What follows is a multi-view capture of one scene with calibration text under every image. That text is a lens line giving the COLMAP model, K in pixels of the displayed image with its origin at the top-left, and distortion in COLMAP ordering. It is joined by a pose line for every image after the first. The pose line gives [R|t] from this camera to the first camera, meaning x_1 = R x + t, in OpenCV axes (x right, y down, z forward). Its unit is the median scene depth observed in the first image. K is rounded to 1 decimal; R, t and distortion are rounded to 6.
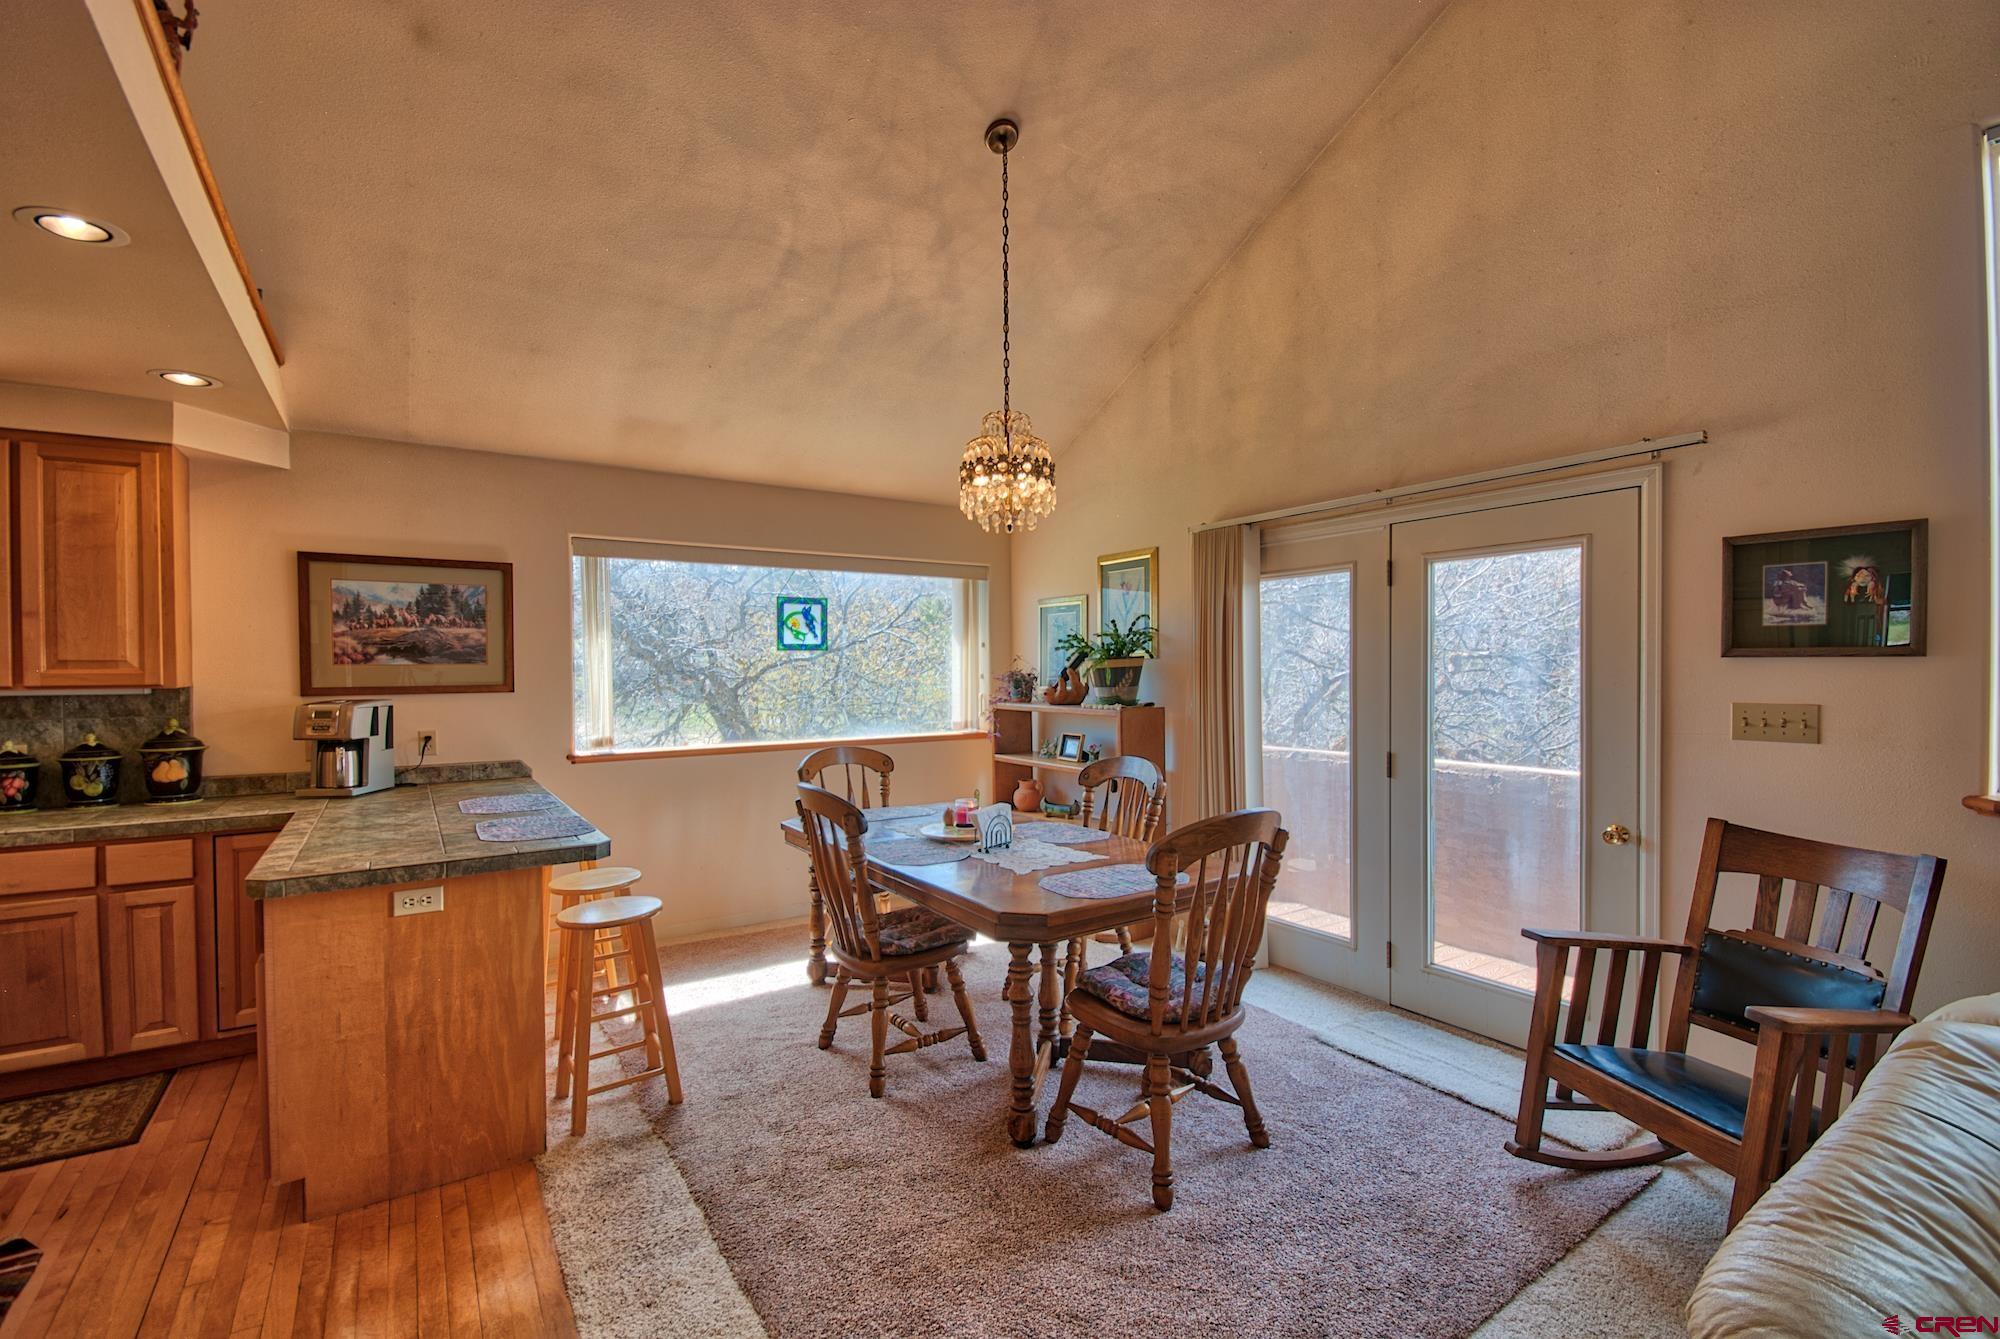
lens RADIAL K [[883.3, 0, 1000.4], [0, 883.3, 677.9], [0, 0, 1]] dist [-0.000082, -0.000011]
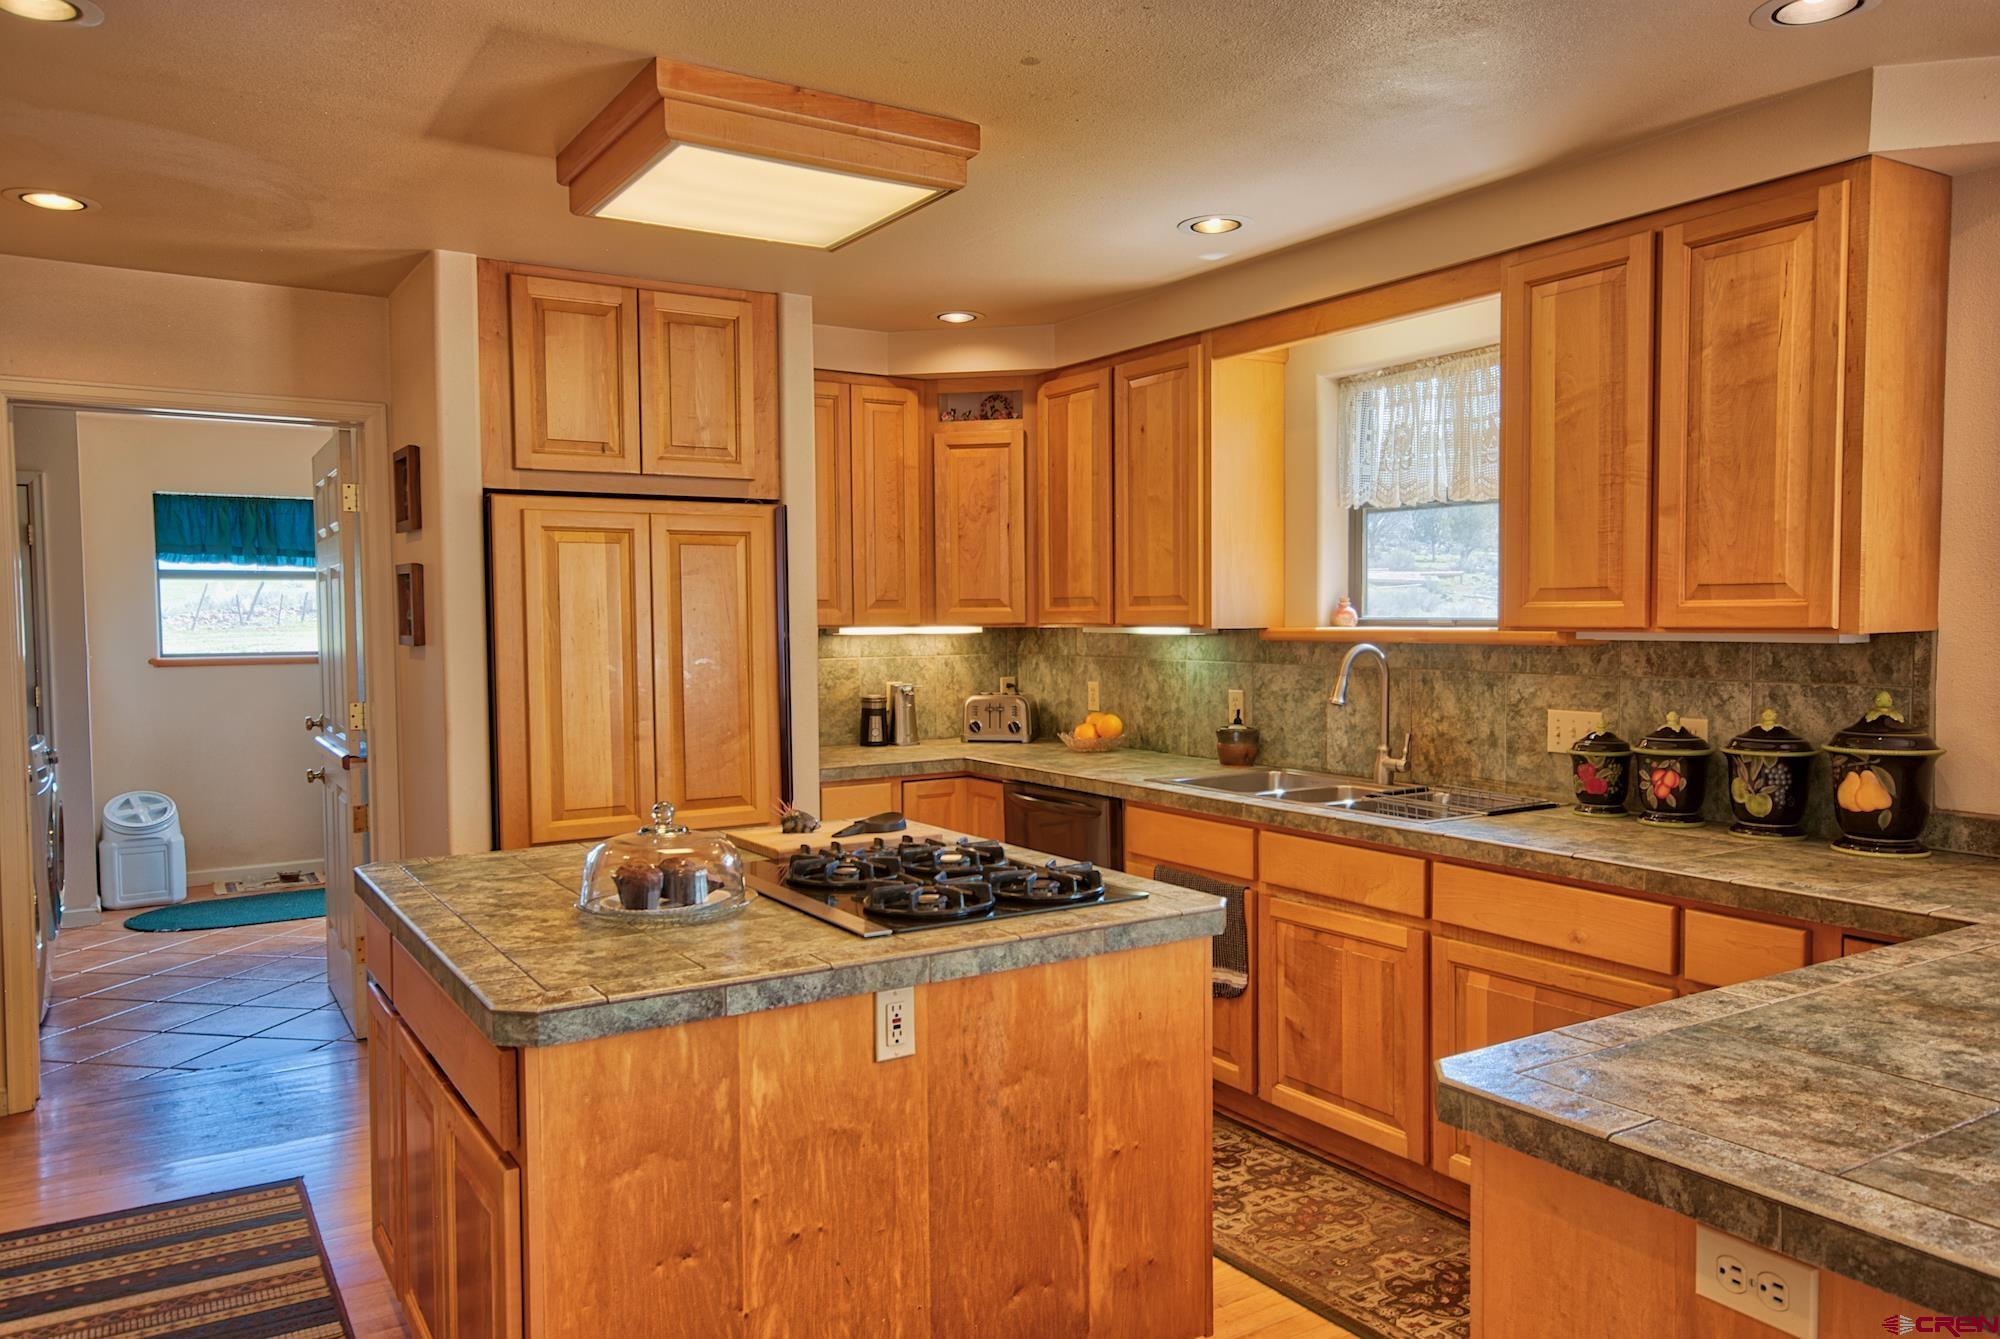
lens RADIAL K [[1407.7, 0, 999.2], [0, 1407.7, 682.7], [0, 0, 1]] dist [0.014401, 0.004359]
pose [[-0.036913, 0.056468, -0.997722, -0.085235], [-0.001074, 0.998399, 0.056546, -0.006619], [0.999318, 0.003158, -0.036793, 0.538970]]
